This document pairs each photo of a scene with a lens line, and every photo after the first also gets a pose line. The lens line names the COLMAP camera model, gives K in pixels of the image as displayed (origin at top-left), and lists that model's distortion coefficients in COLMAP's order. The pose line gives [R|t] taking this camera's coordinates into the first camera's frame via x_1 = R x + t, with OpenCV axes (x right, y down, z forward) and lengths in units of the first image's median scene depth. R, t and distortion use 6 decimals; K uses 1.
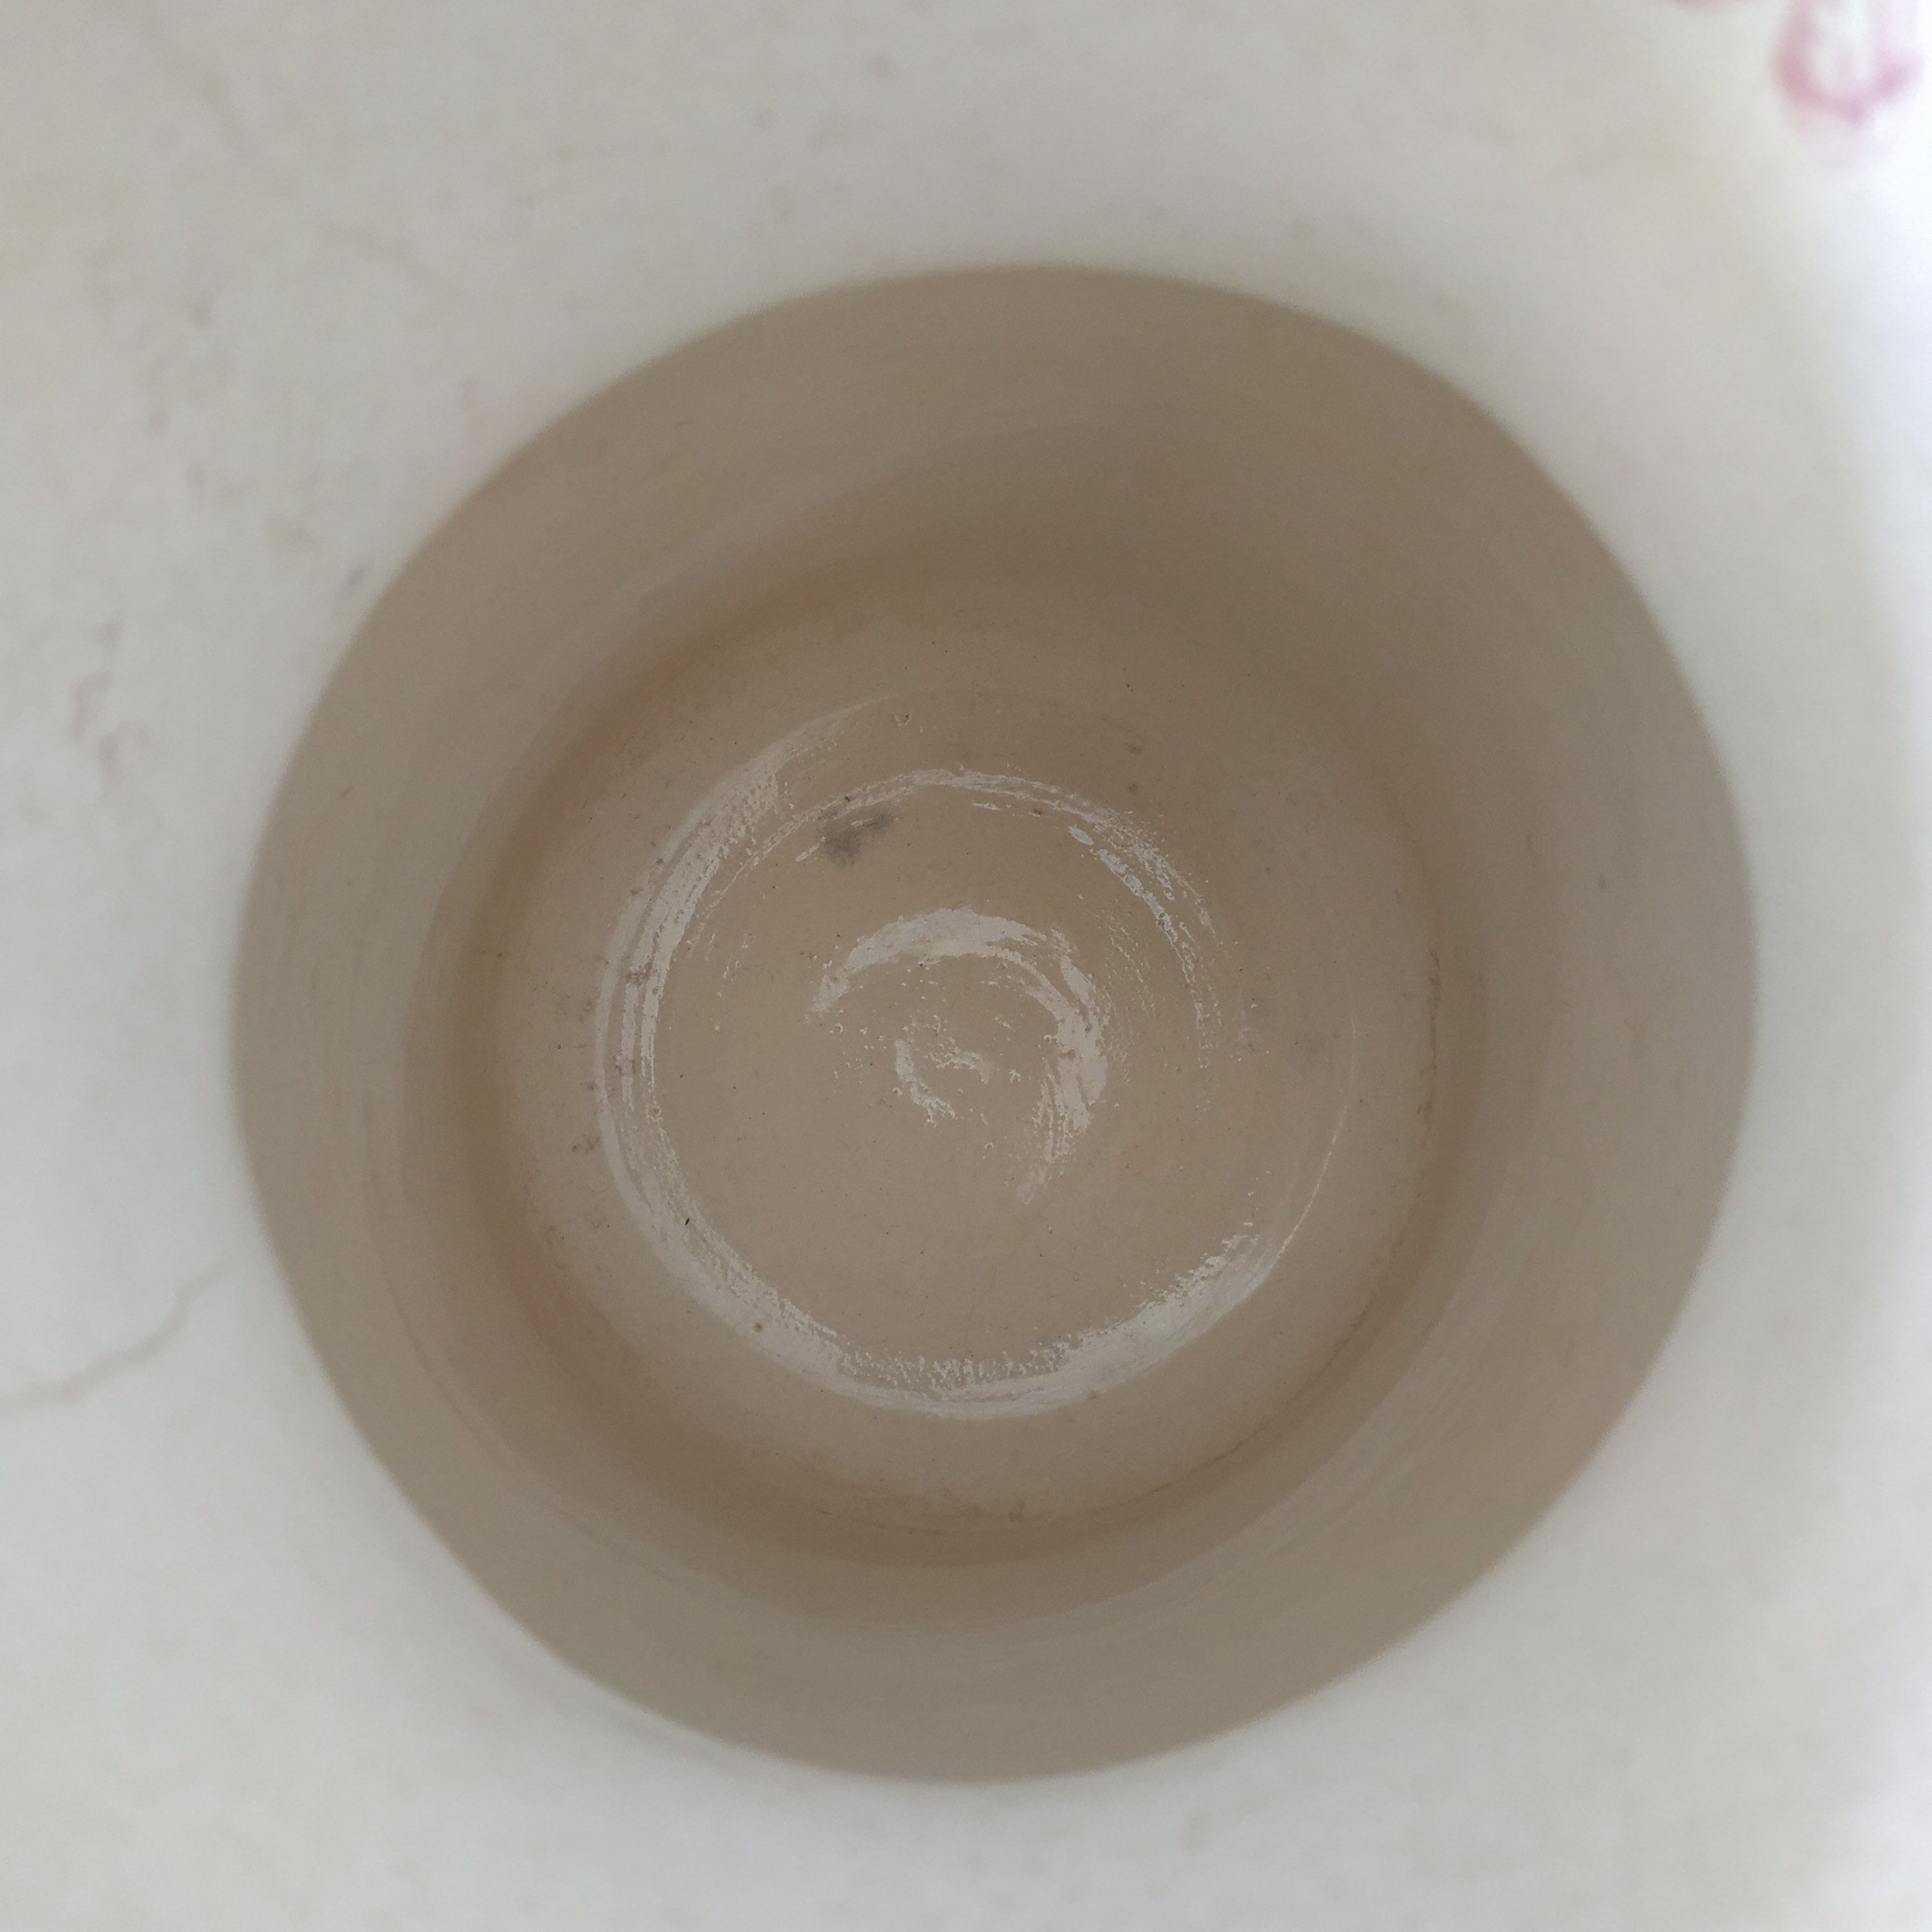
lens RADIAL K [[1921.3, 0, 966.0], [0, 1921.3, 966.0], [0, 0, 1]] dist [-0.049624, 0.000034]
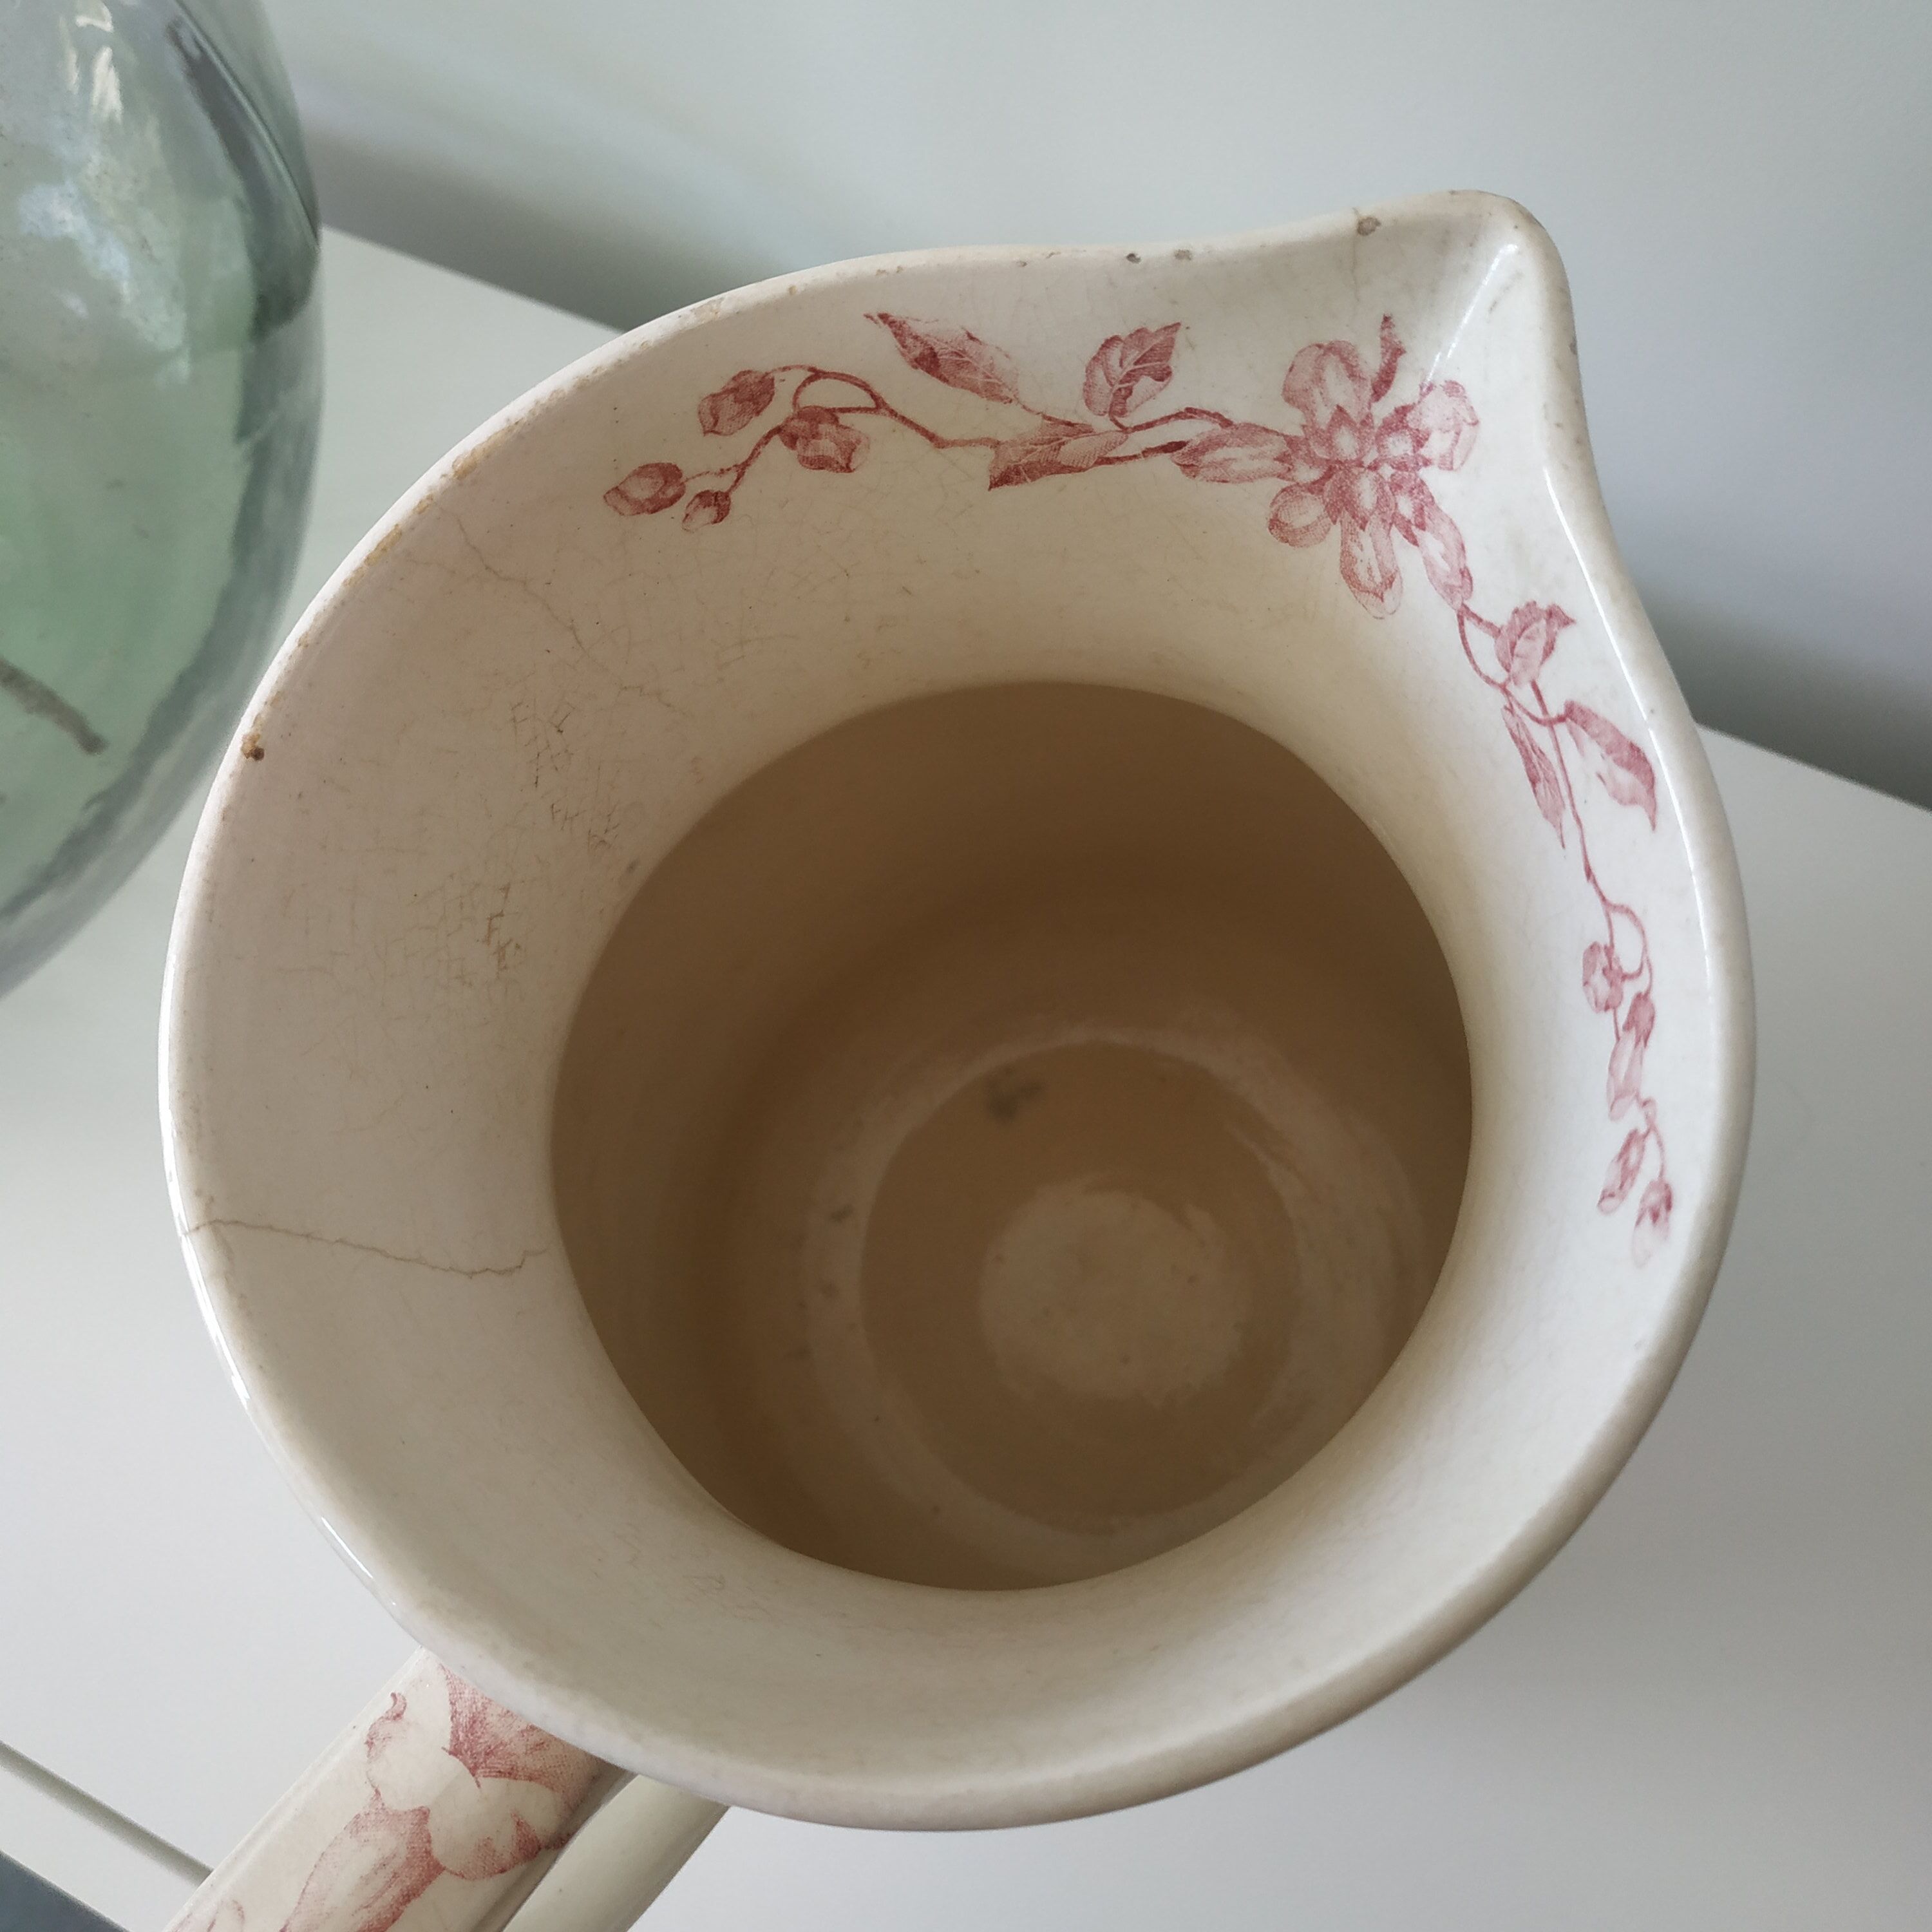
lens RADIAL K [[1938.8, 0, 966.0], [0, 1938.8, 966.0], [0, 0, 1]] dist [0.182156, -0.670167]
pose [[0.990993, -0.022917, -0.131938, 0.244820], [-0.001613, 0.983134, -0.182879, 0.235637], [0.133903, 0.181445, 0.974242, -0.769118]]
